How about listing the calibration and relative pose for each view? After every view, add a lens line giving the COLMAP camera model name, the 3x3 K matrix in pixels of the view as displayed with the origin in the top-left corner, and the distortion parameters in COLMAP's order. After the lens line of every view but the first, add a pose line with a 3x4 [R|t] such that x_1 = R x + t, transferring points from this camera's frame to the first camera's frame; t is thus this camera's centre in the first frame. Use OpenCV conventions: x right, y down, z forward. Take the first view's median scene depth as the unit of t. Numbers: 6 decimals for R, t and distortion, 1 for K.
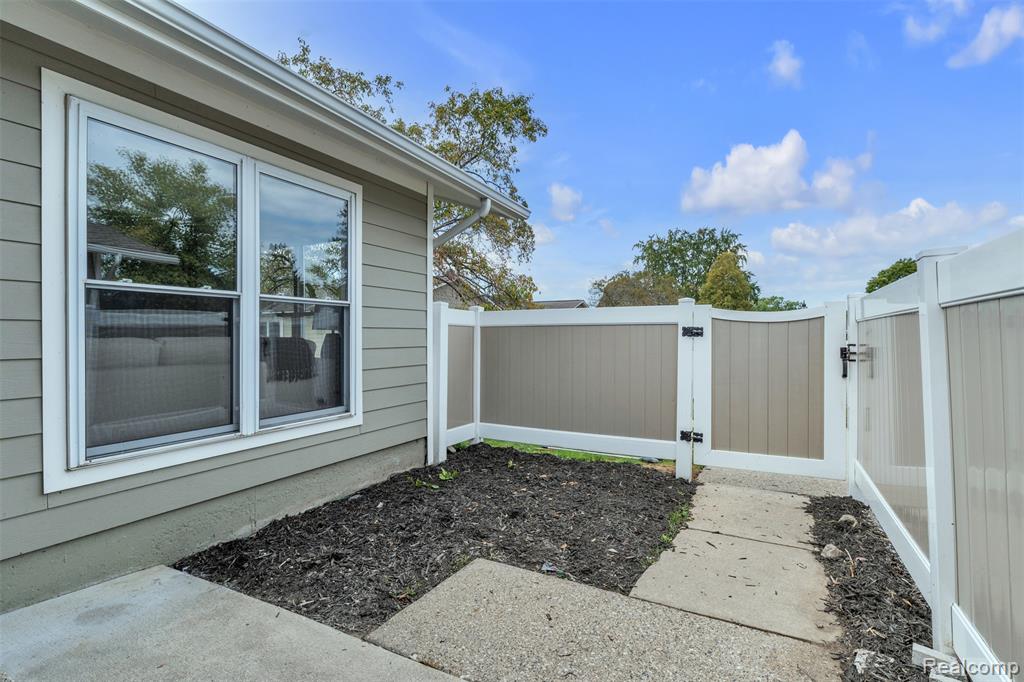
lens RADIAL K [[471.5, 0, 510.9], [0, 471.5, 337.3], [0, 0, 1]] dist [-0.001497, -0.000109]
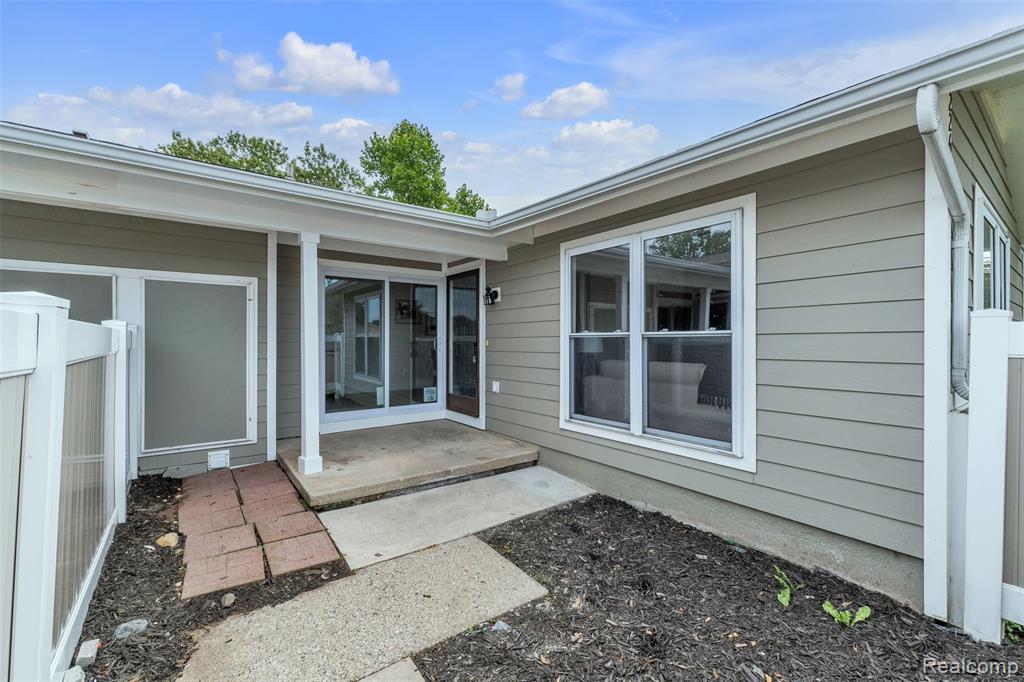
lens RADIAL K [[434.2, 0, 519.0], [0, 434.2, 336.9], [0, 0, 1]] dist [0.001397, 0.000116]
pose [[-0.414923, -0.003444, -0.909850, 0.751925], [0.002076, 0.999987, -0.004732, -0.076063], [0.909854, -0.003852, -0.414910, 1.225551]]
